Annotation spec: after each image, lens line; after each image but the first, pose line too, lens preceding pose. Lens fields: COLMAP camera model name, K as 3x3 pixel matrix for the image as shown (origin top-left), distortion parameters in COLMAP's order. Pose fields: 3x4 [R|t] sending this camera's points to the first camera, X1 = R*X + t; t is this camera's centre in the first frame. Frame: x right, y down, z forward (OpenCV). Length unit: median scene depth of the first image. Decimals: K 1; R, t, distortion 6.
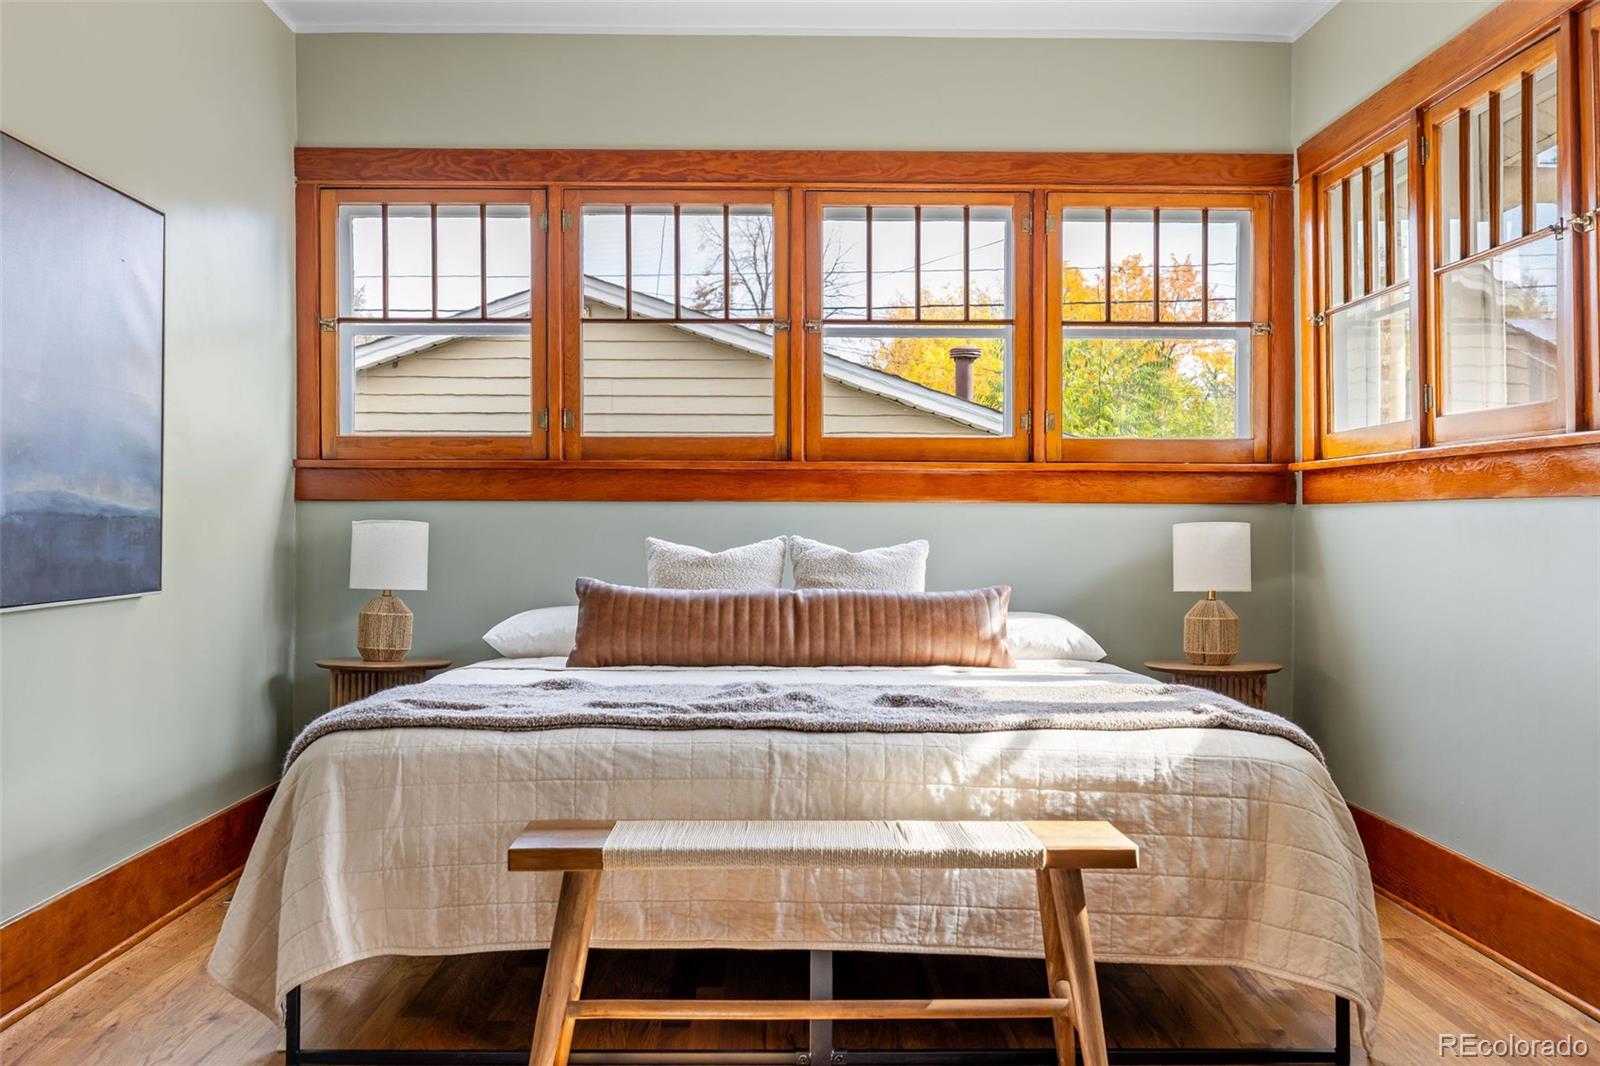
lens RADIAL K [[1544.4, 0, 799.8], [0, 1544.4, 507.0], [0, 0, 1]] dist [0.001170, 0.007853]
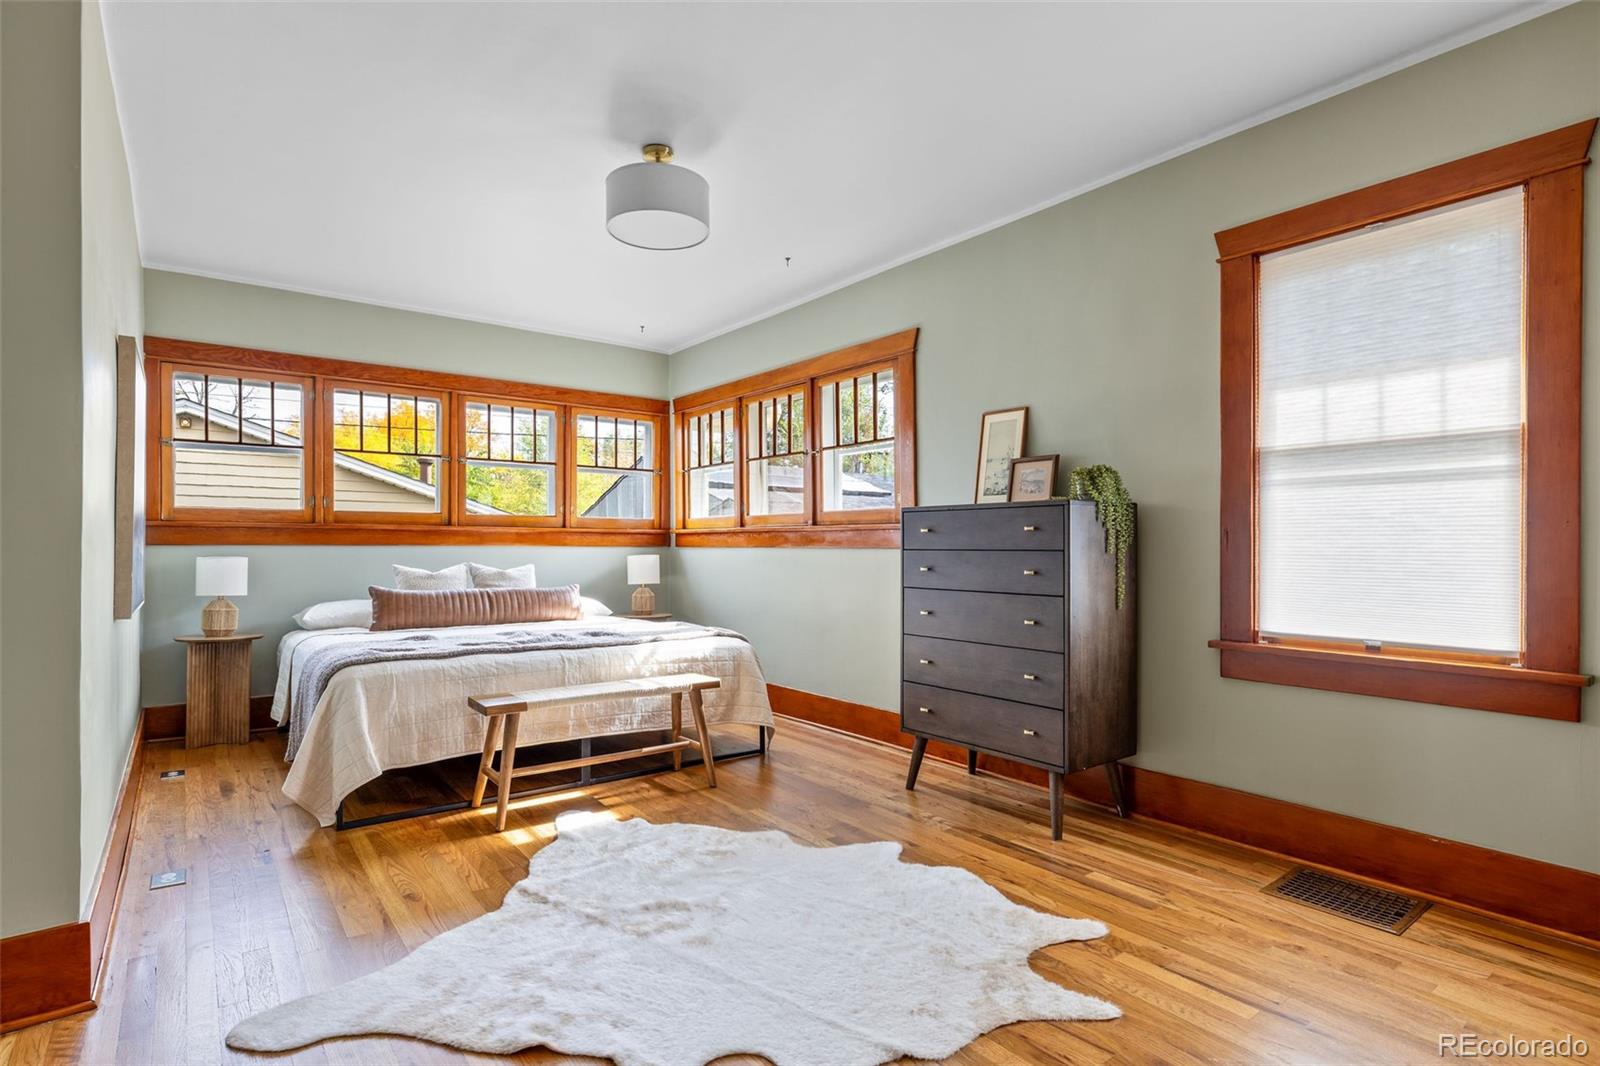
lens RADIAL K [[777.4, 0, 781.0], [0, 777.4, 537.8], [0, 0, 1]] dist [0.000991, 0.000361]
pose [[0.818763, 0.006749, 0.574092, -0.266760], [-0.006292, 0.999976, -0.002782, -0.015290], [-0.574097, -0.001334, 0.818786, -0.104081]]
